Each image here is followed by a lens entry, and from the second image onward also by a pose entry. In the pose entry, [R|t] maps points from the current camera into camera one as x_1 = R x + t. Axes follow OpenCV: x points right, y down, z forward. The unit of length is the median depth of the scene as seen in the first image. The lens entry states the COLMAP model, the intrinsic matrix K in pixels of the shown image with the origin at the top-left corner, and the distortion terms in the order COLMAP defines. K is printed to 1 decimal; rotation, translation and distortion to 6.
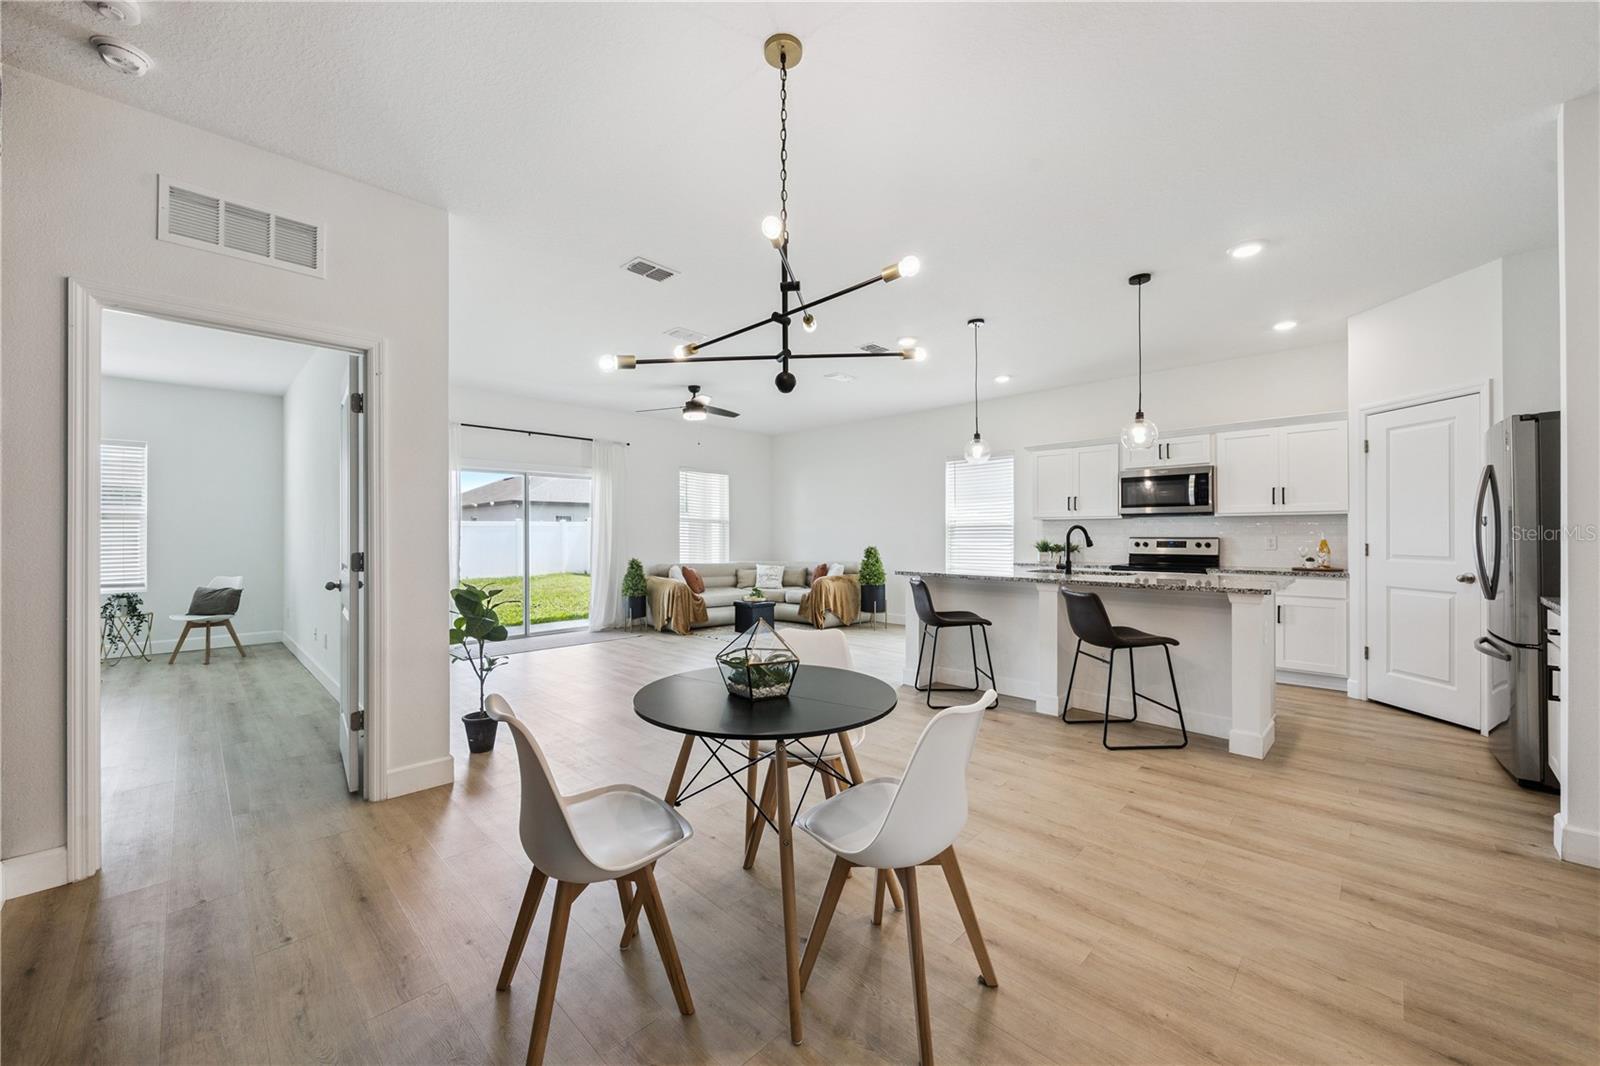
lens RADIAL K [[607.6, 0, 794.8], [0, 607.6, 534.5], [0, 0, 1]] dist [-0.003517, -0.000555]
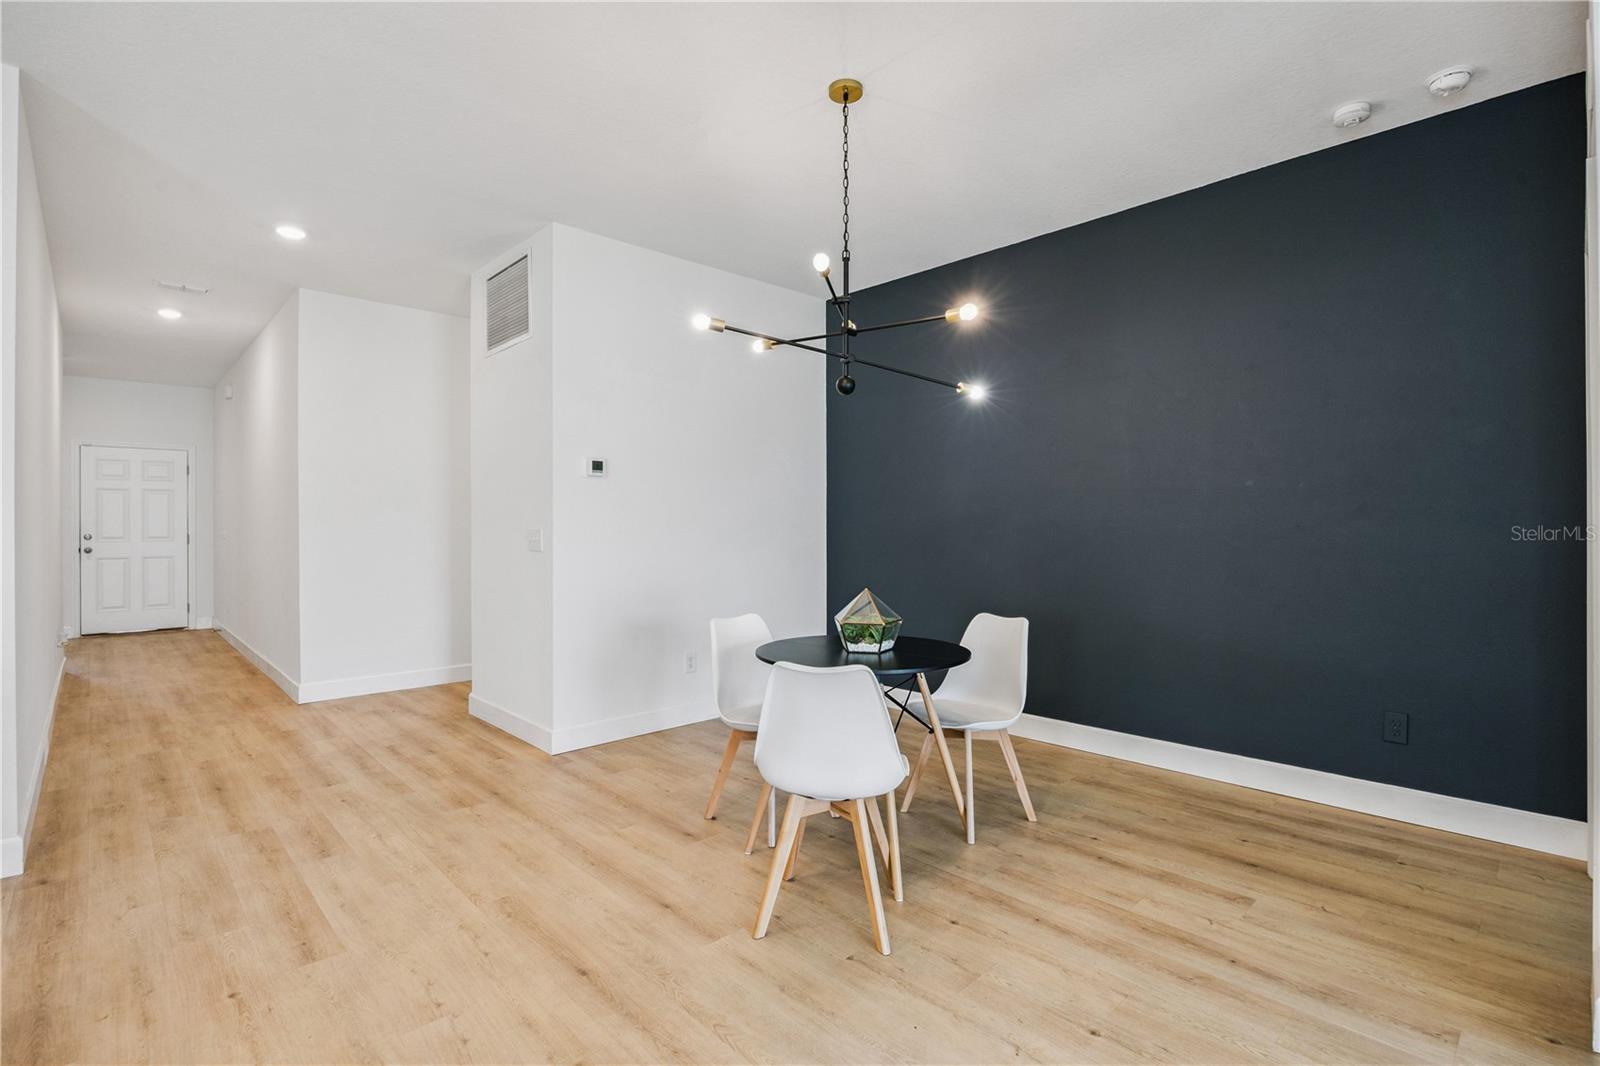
lens RADIAL K [[742.8, 0, 791.2], [0, 742.8, 524.1], [0, 0, 1]] dist [-0.012034, -0.000313]
pose [[-0.999445, 0.007653, 0.032430, 0.016510], [0.007642, 0.999971, -0.000458, 0.002587], [-0.032432, -0.000210, -0.999474, 0.937541]]
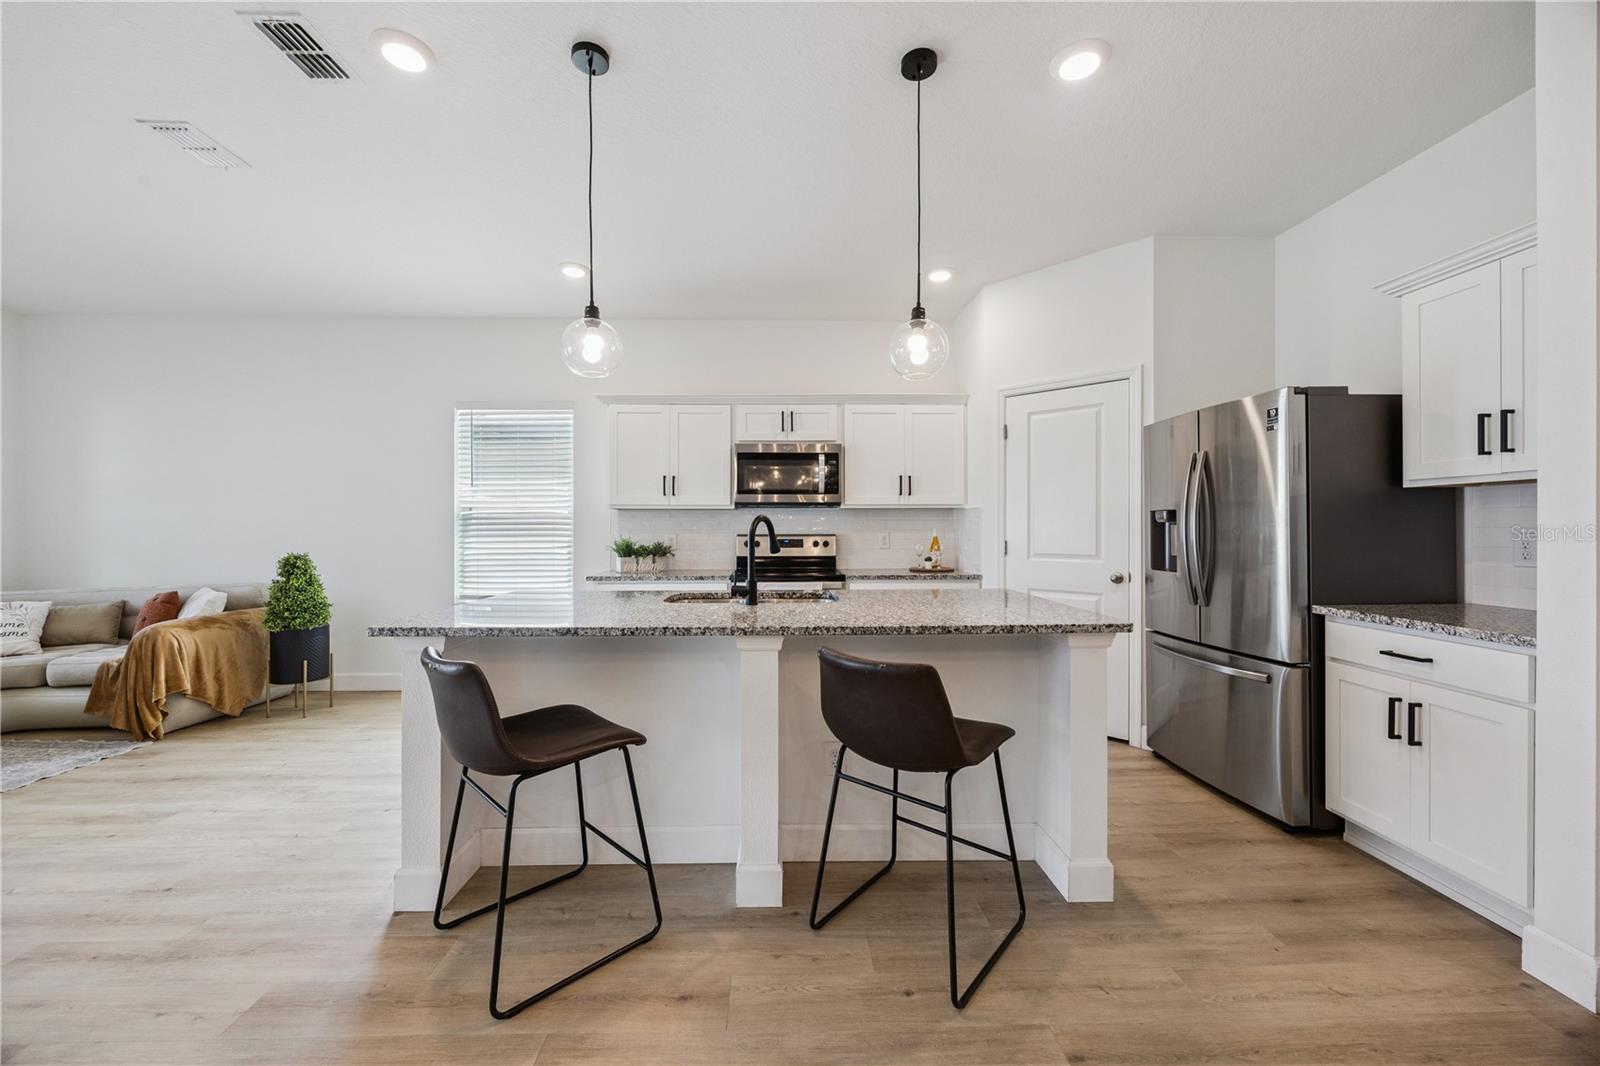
lens RADIAL K [[607.6, 0, 793.4], [0, 607.6, 530.5], [0, 0, 1]] dist [-0.003517, -0.000555]
pose [[0.692038, 0.001277, 0.721860, 0.072733], [-0.001086, 0.999999, -0.000729, 0.000136], [-0.721861, -0.000280, 0.692038, 0.528403]]
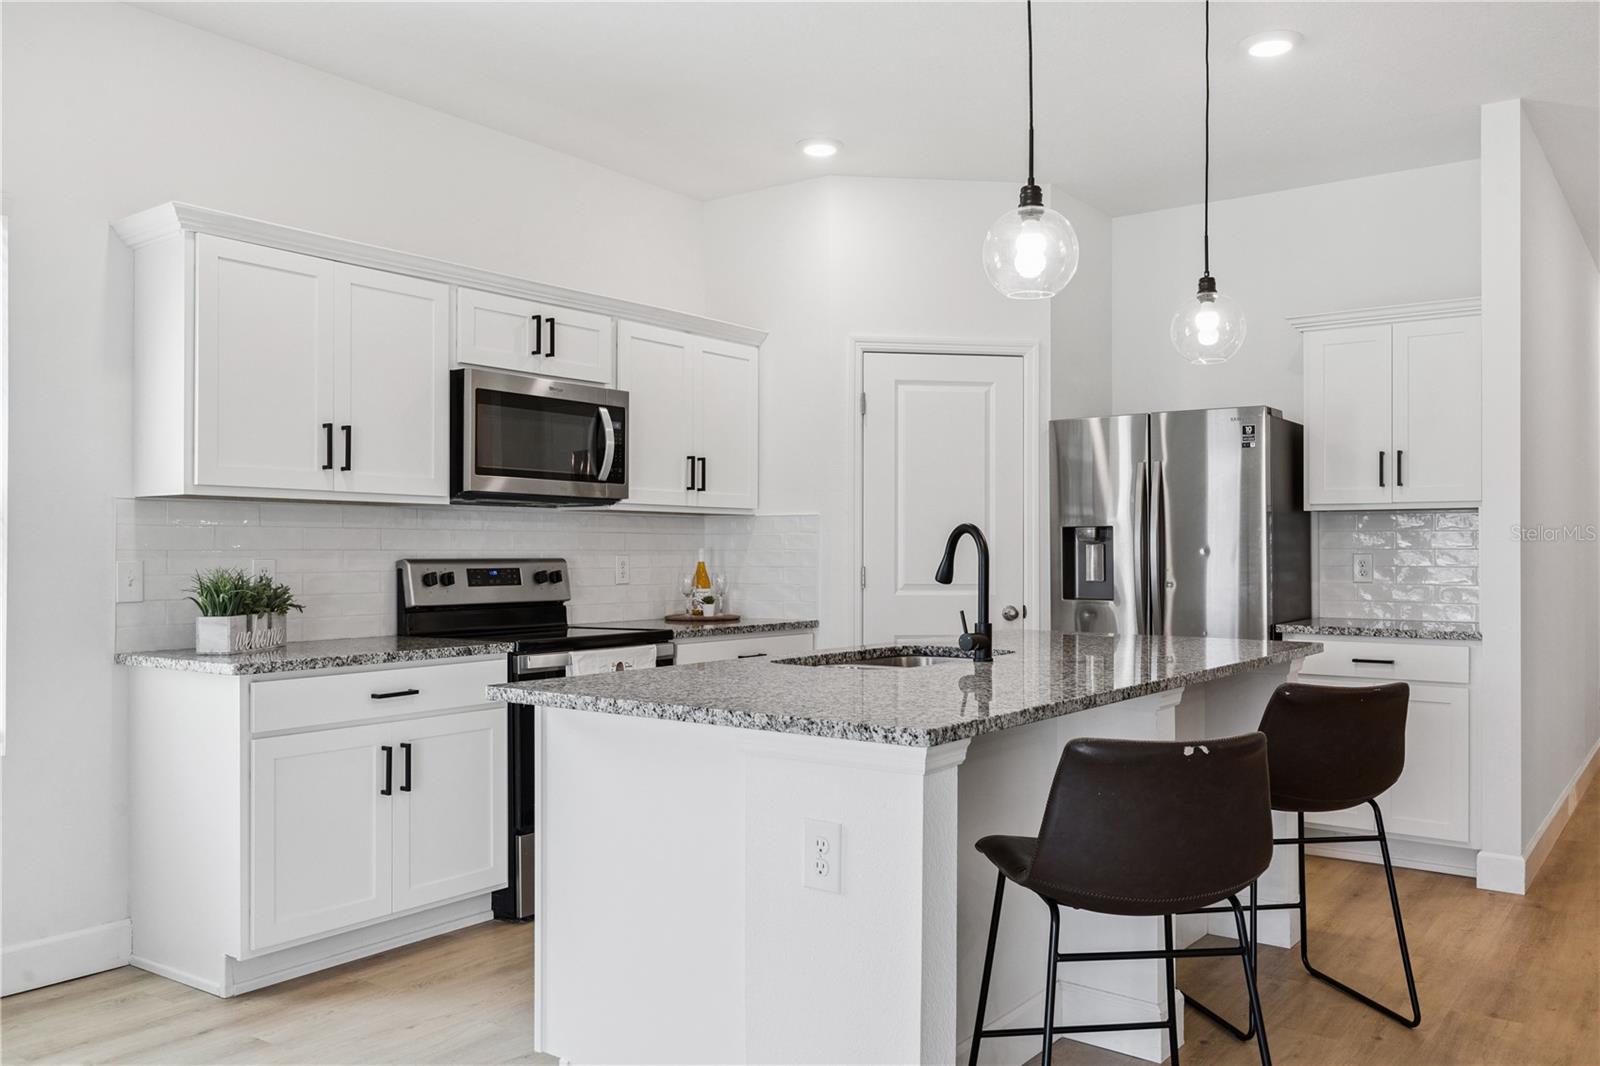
lens RADIAL K [[1261.5, 0, 798.1], [0, 1261.5, 545.9], [0, 0, 1]] dist [-0.007465, 0.004051]
pose [[-0.143696, 0.009116, 0.989580, -0.234476], [0.000357, 0.999958, -0.009160, 0.004198], [-0.989622, -0.000963, -0.143693, 1.079309]]
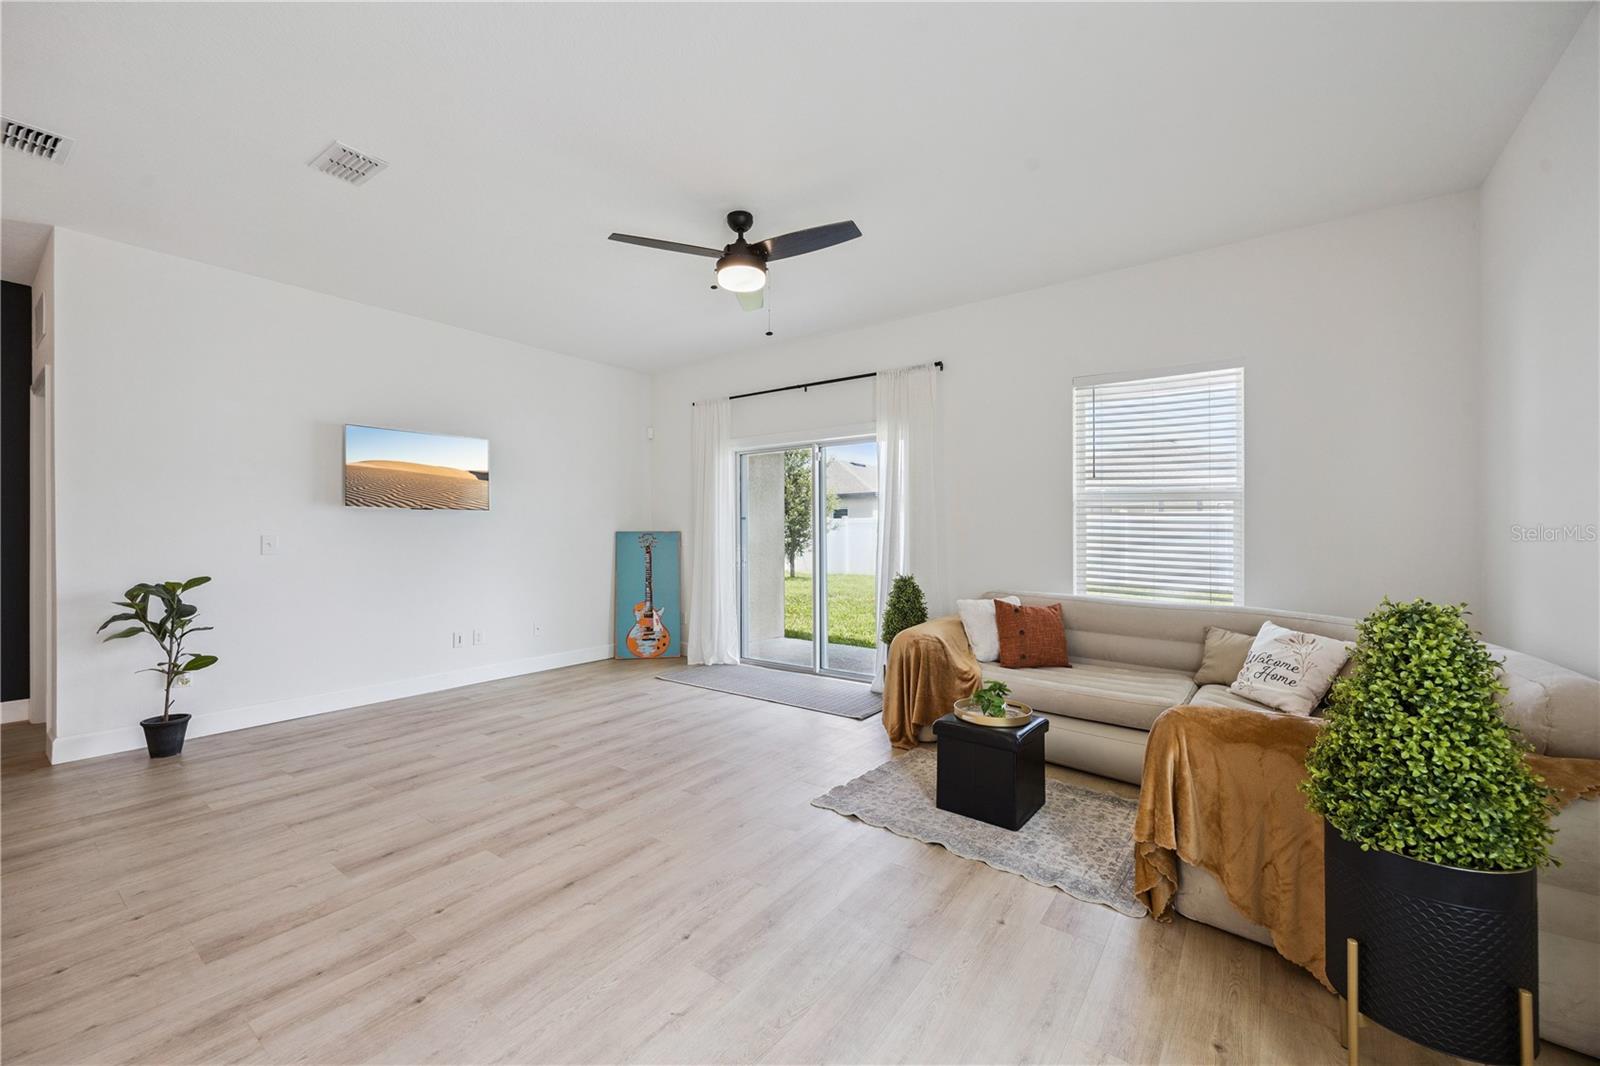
lens RADIAL K [[607.6, 0, 792.4], [0, 607.6, 538.4], [0, 0, 1]] dist [-0.003517, -0.000555]
pose [[0.142606, 0.013971, -0.989681, 0.394254], [-0.000303, 0.999901, 0.014072, 0.002312], [0.989779, -0.001707, 0.142597, 1.263705]]
